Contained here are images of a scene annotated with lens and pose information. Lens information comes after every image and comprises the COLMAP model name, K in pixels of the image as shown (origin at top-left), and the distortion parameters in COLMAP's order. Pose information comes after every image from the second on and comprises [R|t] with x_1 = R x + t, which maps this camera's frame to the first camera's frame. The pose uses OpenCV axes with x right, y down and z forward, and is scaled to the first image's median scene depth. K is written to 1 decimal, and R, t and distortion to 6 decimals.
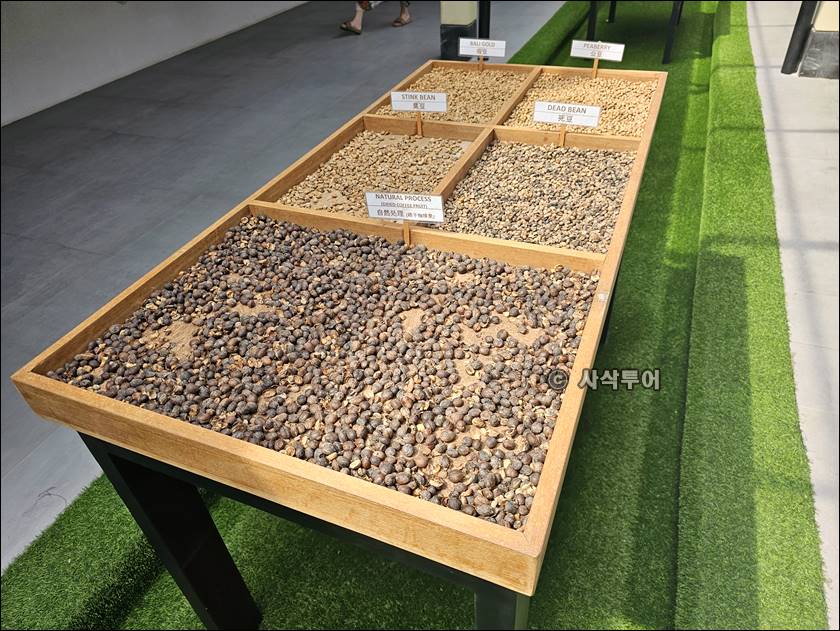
lens RADIAL K [[598.1, 0, 386.6], [0, 598.1, 316.0], [0, 0, 1]] dist [0.036641, -0.067245]
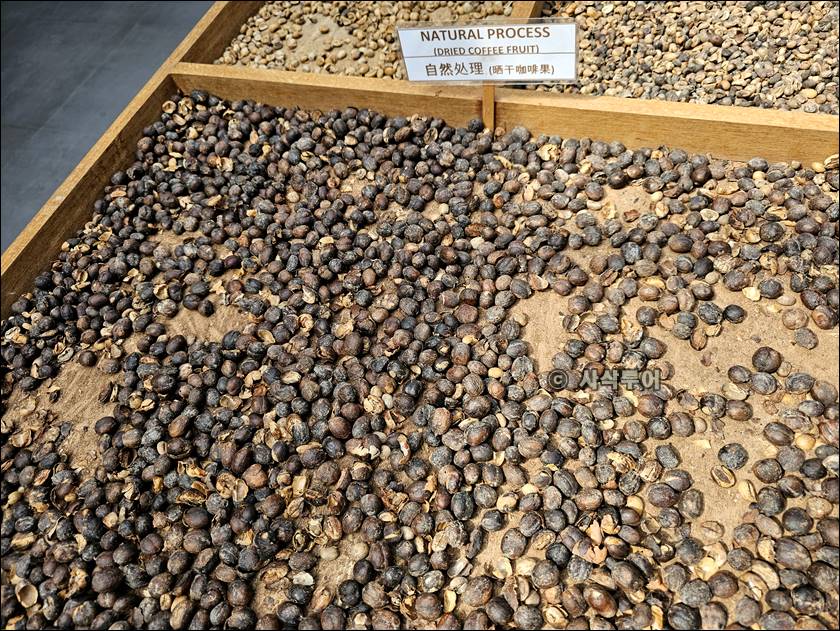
lens RADIAL K [[598.1, 0, 386.6], [0, 598.1, 316.0], [0, 0, 1]] dist [0.036641, -0.067245]
pose [[0.992086, -0.122259, -0.028612, -0.058828], [0.125100, 0.942899, 0.308694, -0.144681], [-0.010762, -0.309831, 0.950731, 0.495148]]
